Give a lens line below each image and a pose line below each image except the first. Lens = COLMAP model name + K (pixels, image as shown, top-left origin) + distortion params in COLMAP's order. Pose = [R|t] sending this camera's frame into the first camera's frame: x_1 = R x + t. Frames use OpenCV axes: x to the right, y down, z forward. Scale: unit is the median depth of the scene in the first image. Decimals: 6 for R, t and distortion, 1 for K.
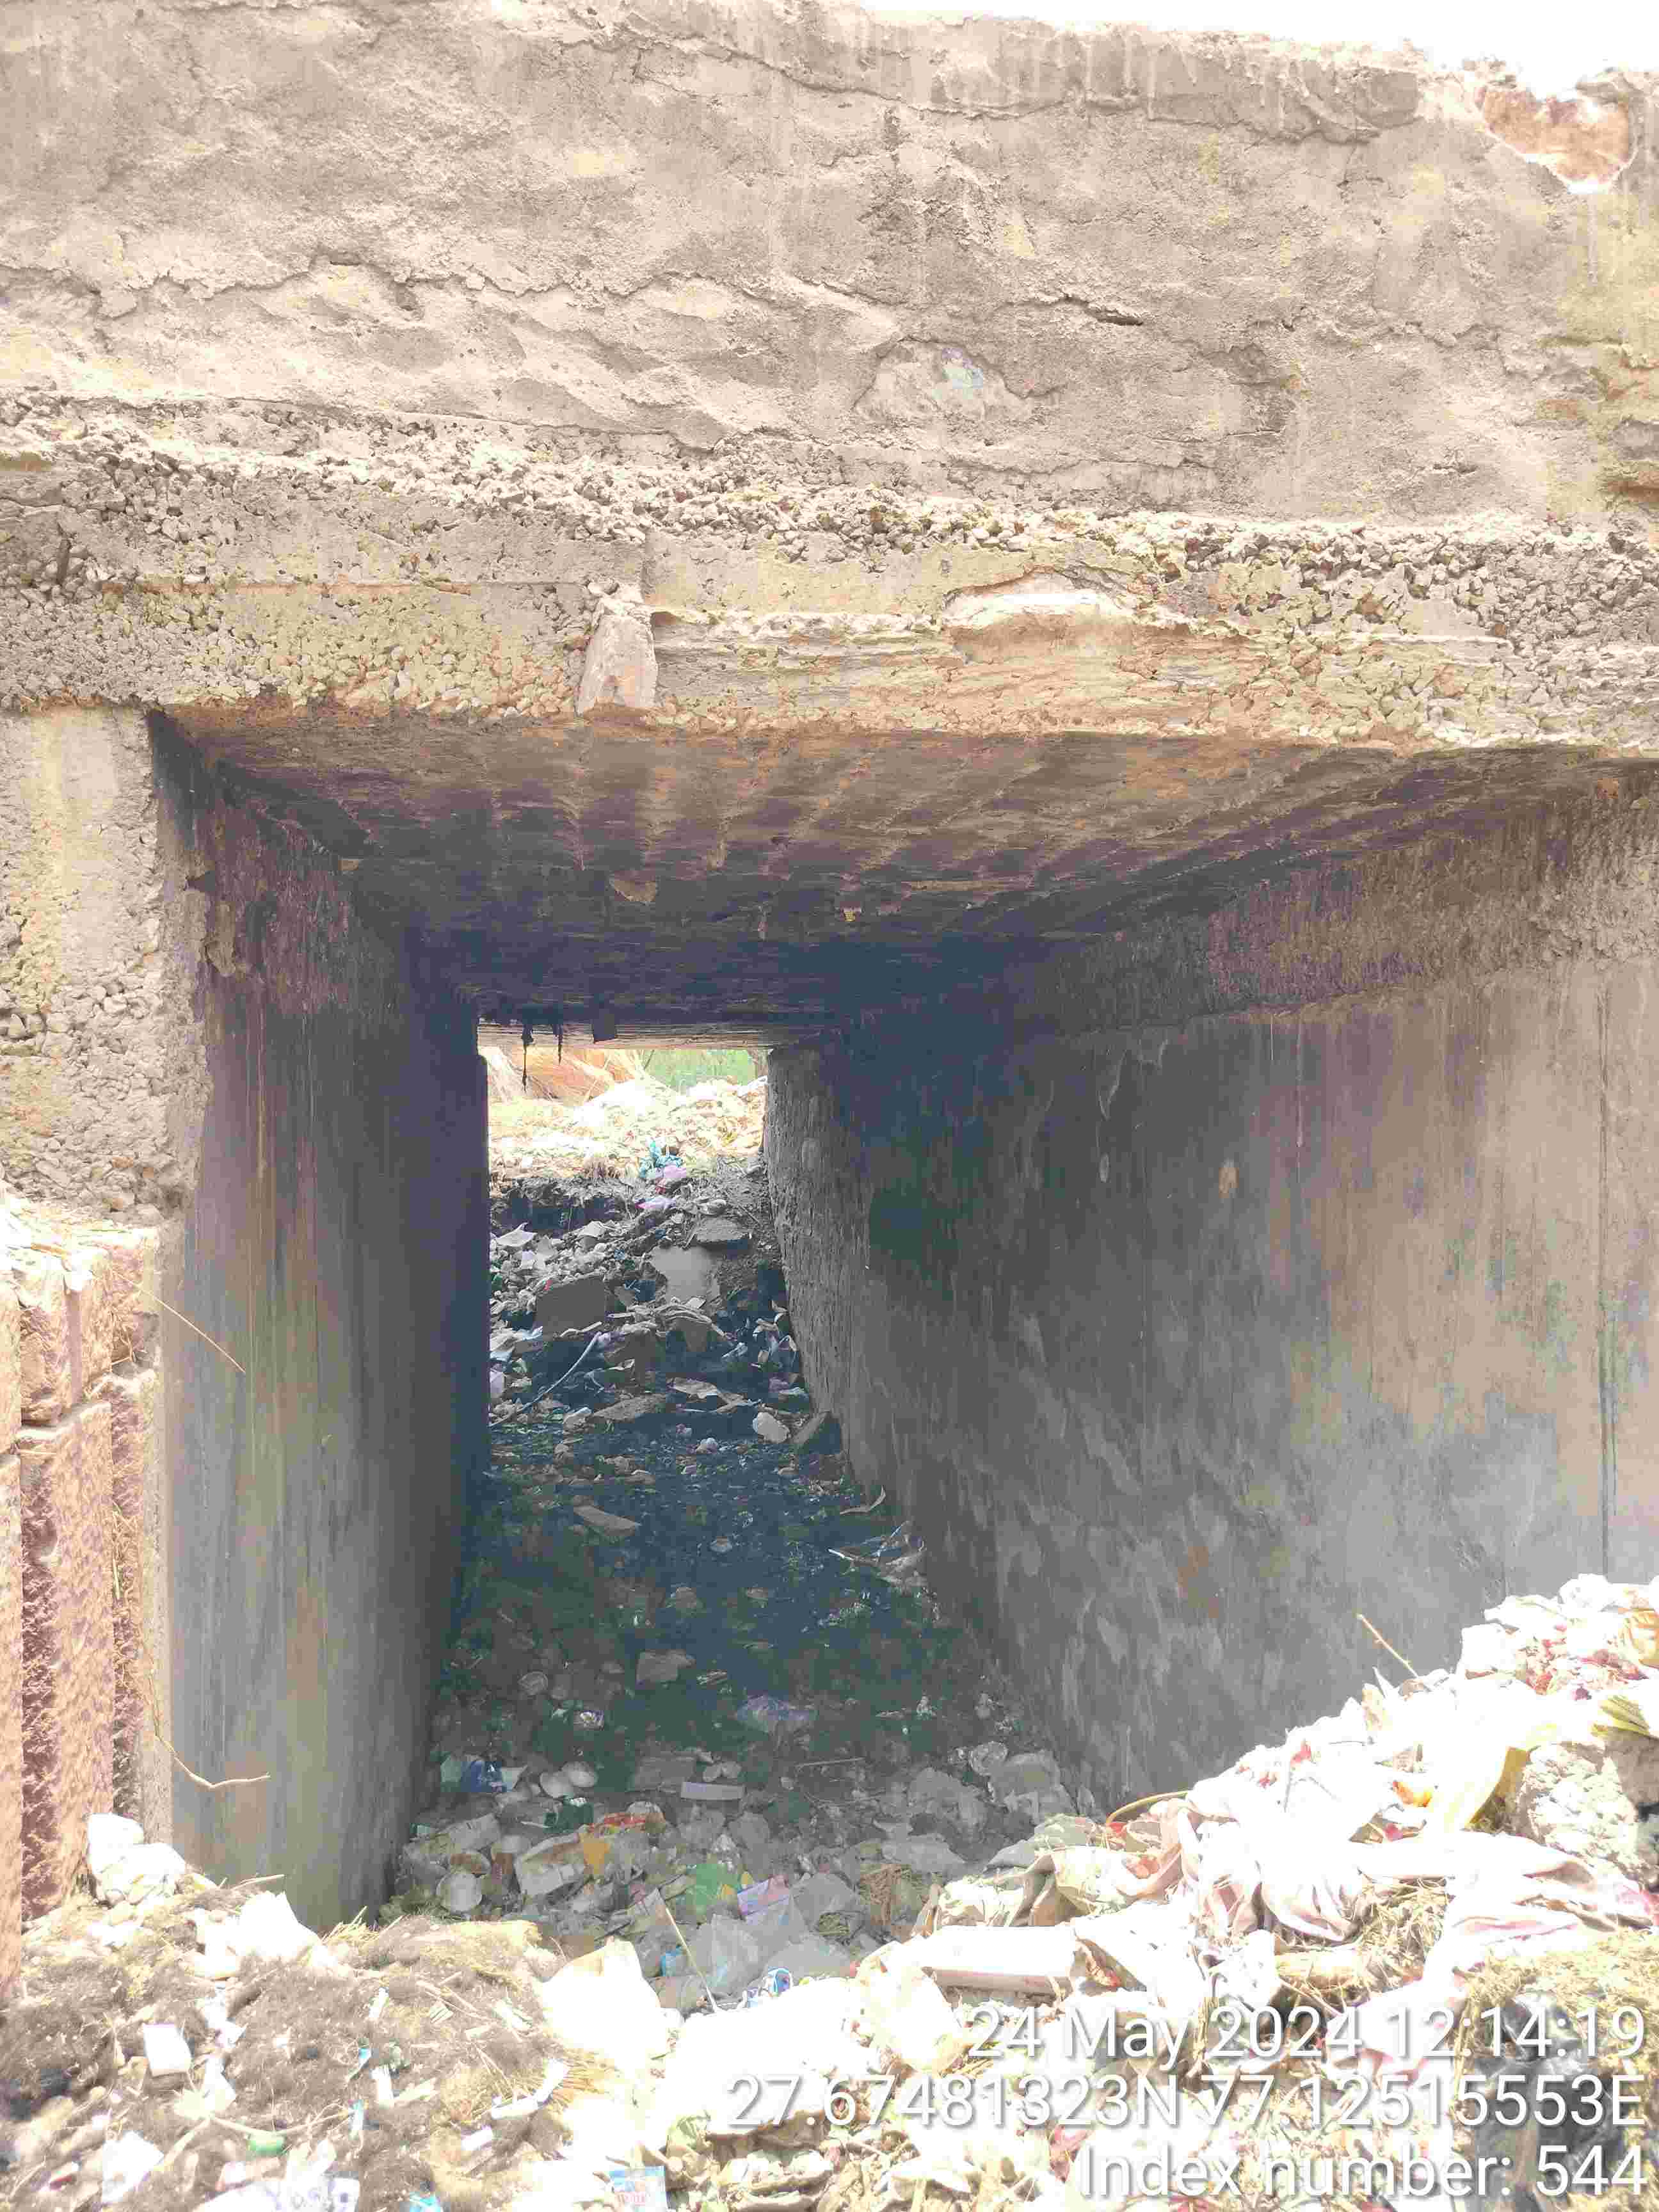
lens RADIAL K [[1591.8, 0, 831.1], [0, 1591.8, 1099.2], [0, 0, 1]] dist [0.004994, 0.006507]
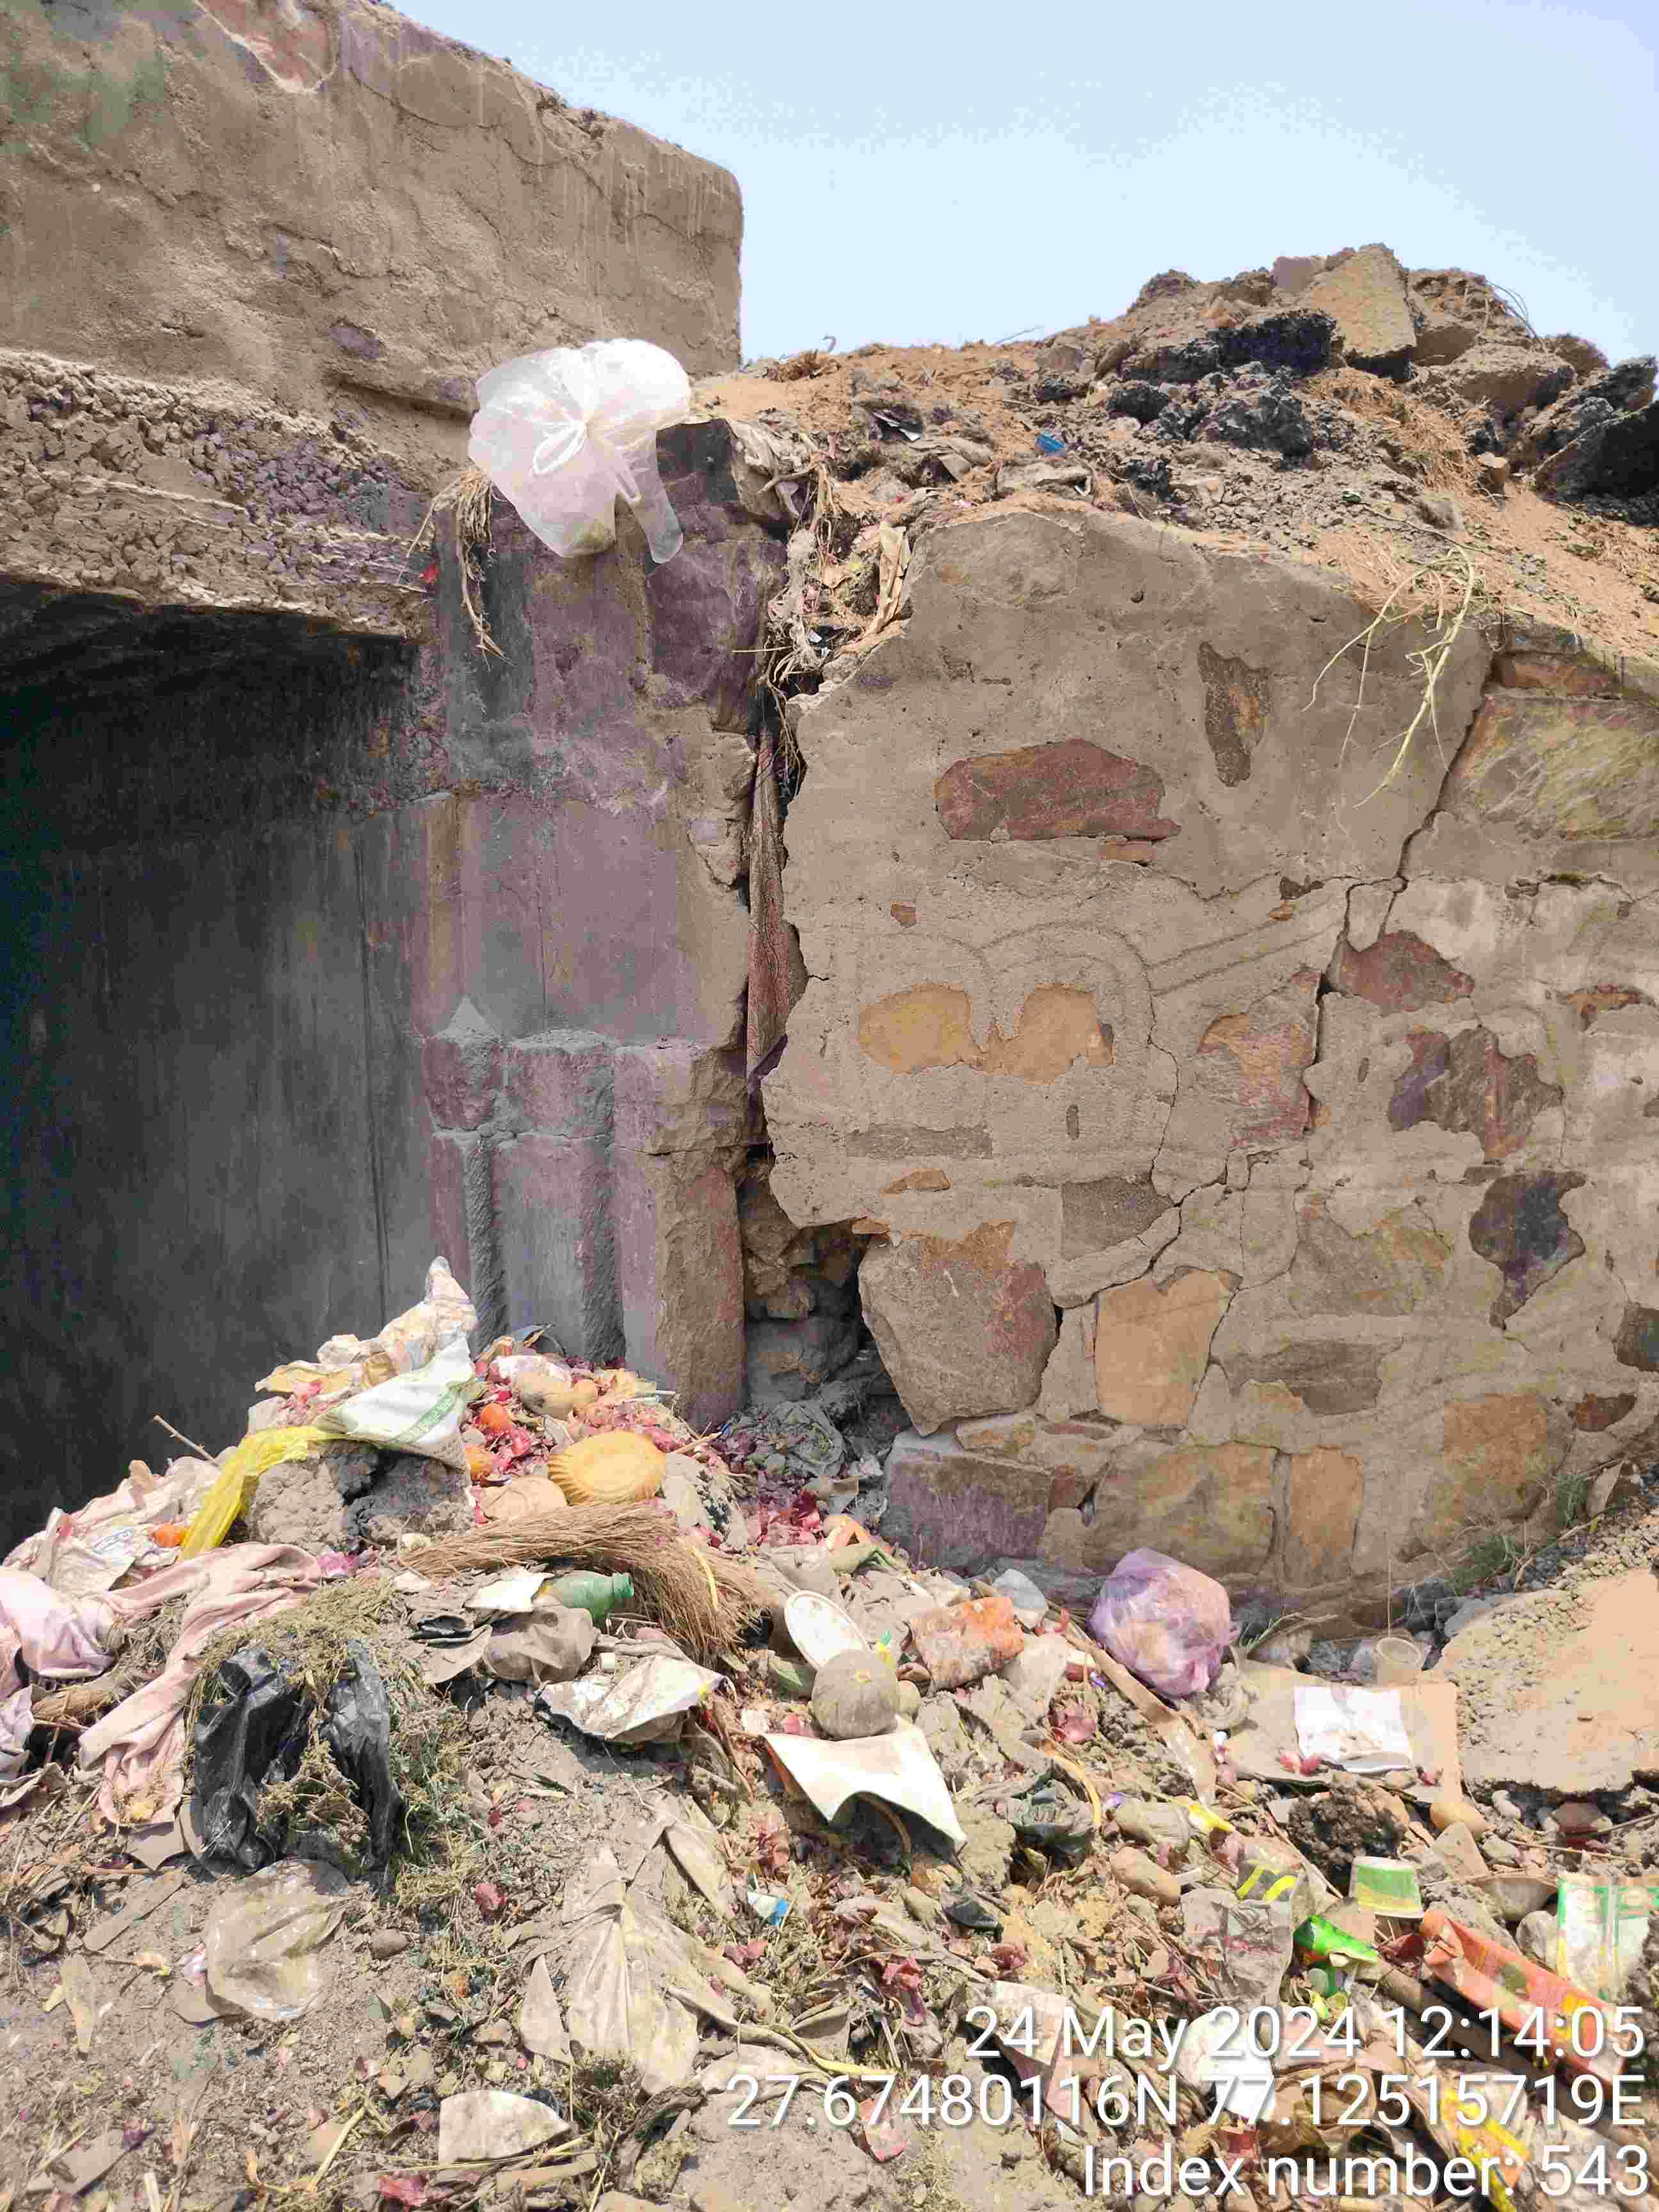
lens RADIAL K [[1591.8, 0, 831.1], [0, 1591.8, 1099.2], [0, 0, 1]] dist [0.004994, 0.006507]
pose [[0.781240, -0.077911, 0.619349, 0.035156], [0.022058, 0.995006, 0.097343, 0.014325], [-0.623840, -0.062387, 0.779058, -0.114501]]
